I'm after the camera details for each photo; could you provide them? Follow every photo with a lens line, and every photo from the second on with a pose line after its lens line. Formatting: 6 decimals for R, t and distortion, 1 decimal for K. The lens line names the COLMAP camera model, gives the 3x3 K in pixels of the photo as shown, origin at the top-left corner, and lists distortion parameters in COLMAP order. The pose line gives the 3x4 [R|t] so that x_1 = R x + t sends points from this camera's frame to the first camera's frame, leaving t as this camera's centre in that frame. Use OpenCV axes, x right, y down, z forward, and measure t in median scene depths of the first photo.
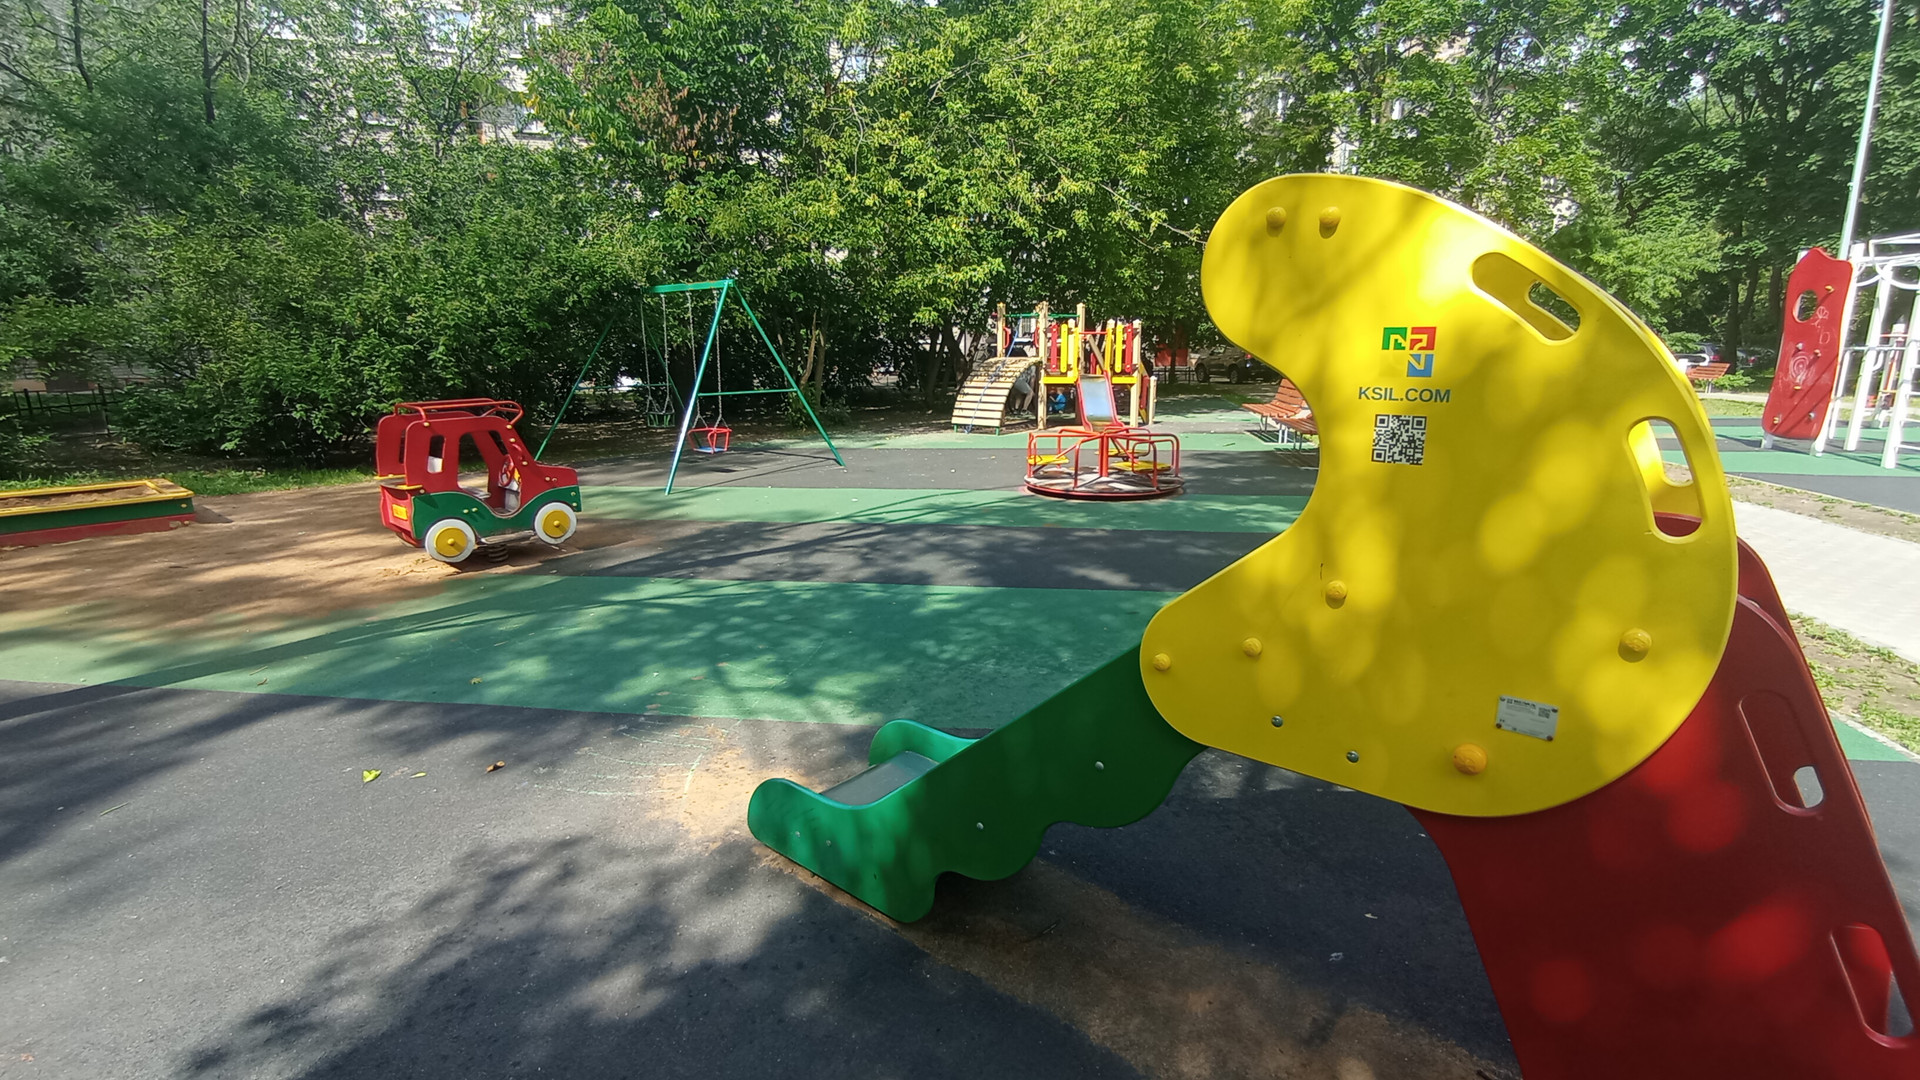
lens RADIAL K [[879.7, 0, 957.3], [0, 879.7, 537.8], [0, 0, 1]] dist [-0.060417, 0.053691]
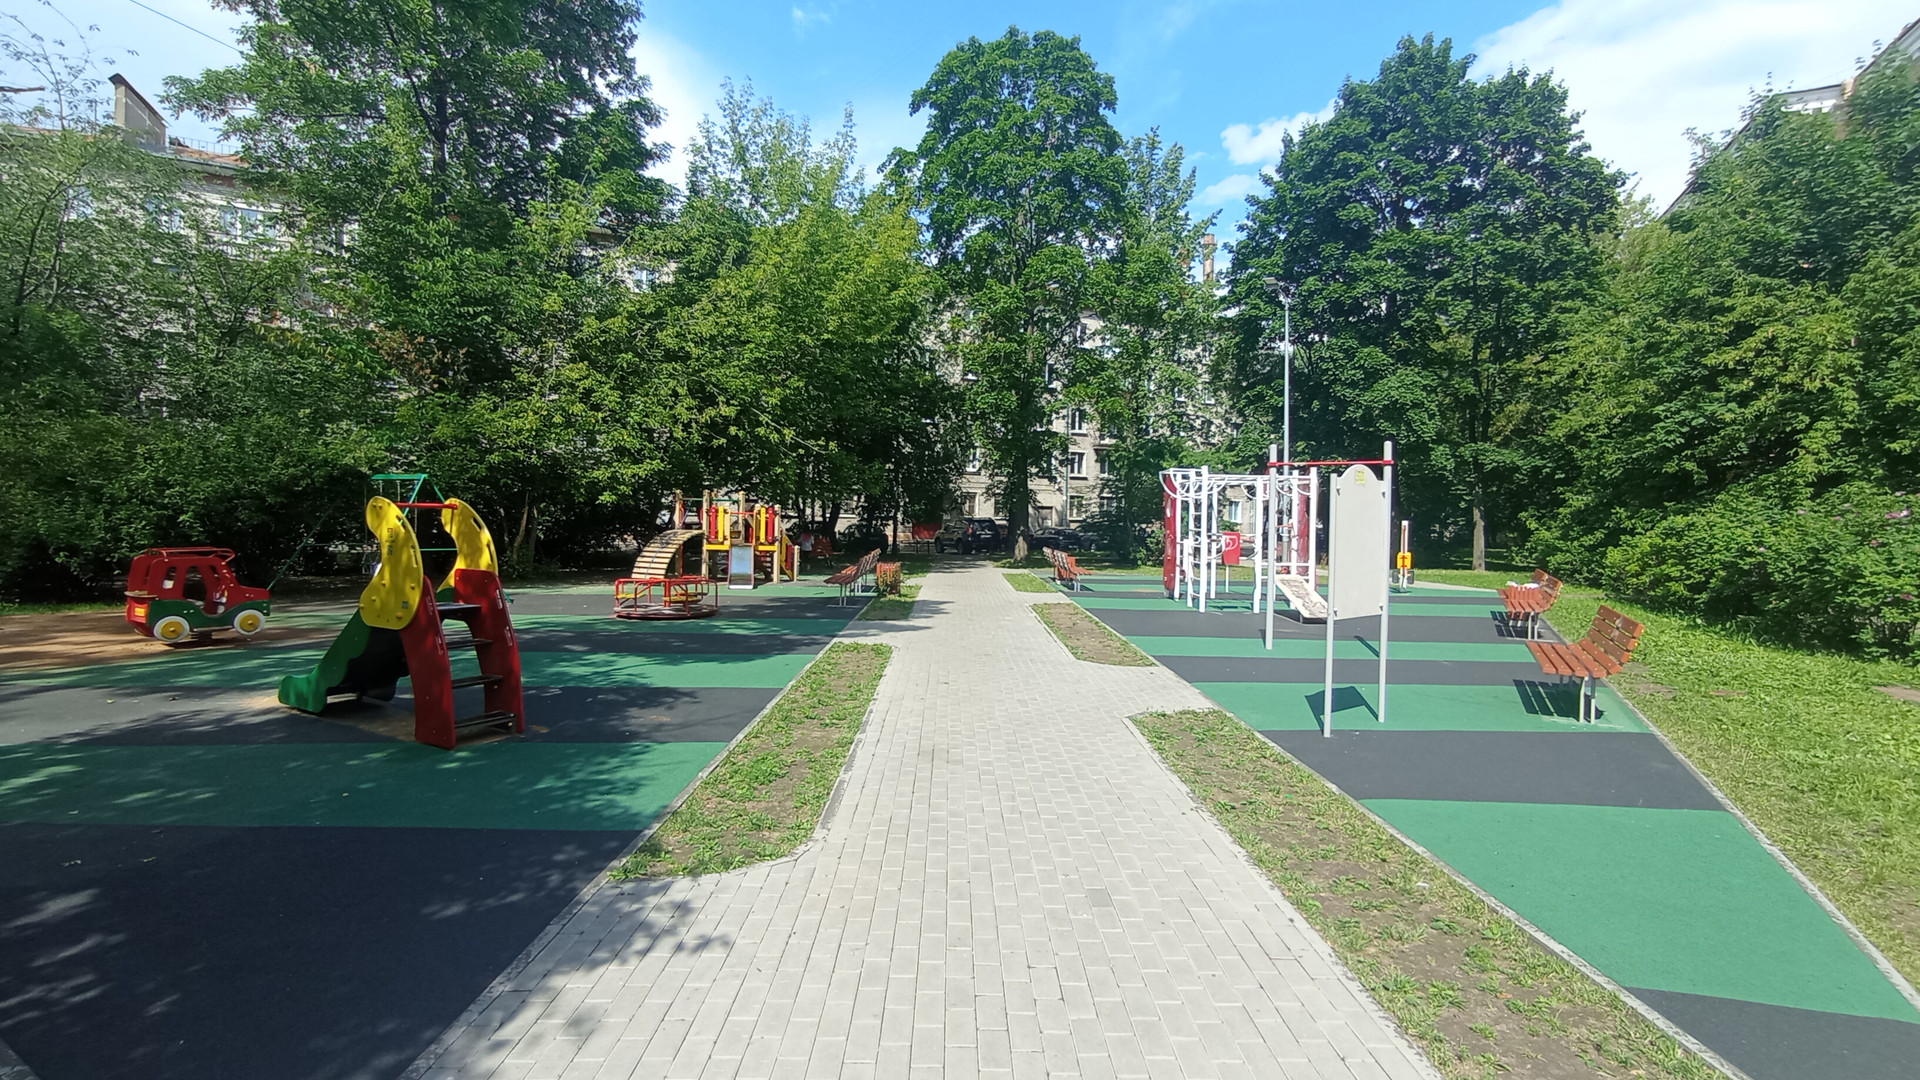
lens RADIAL K [[901.5, 0, 960.2], [0, 901.5, 513.6], [0, 0, 1]] dist [-0.000261, 0.006458]
pose [[0.985420, 0.023227, 0.168545, 0.347299], [0.014103, 0.976077, -0.216968, 0.103697], [-0.169552, 0.216182, 0.961518, -0.557652]]
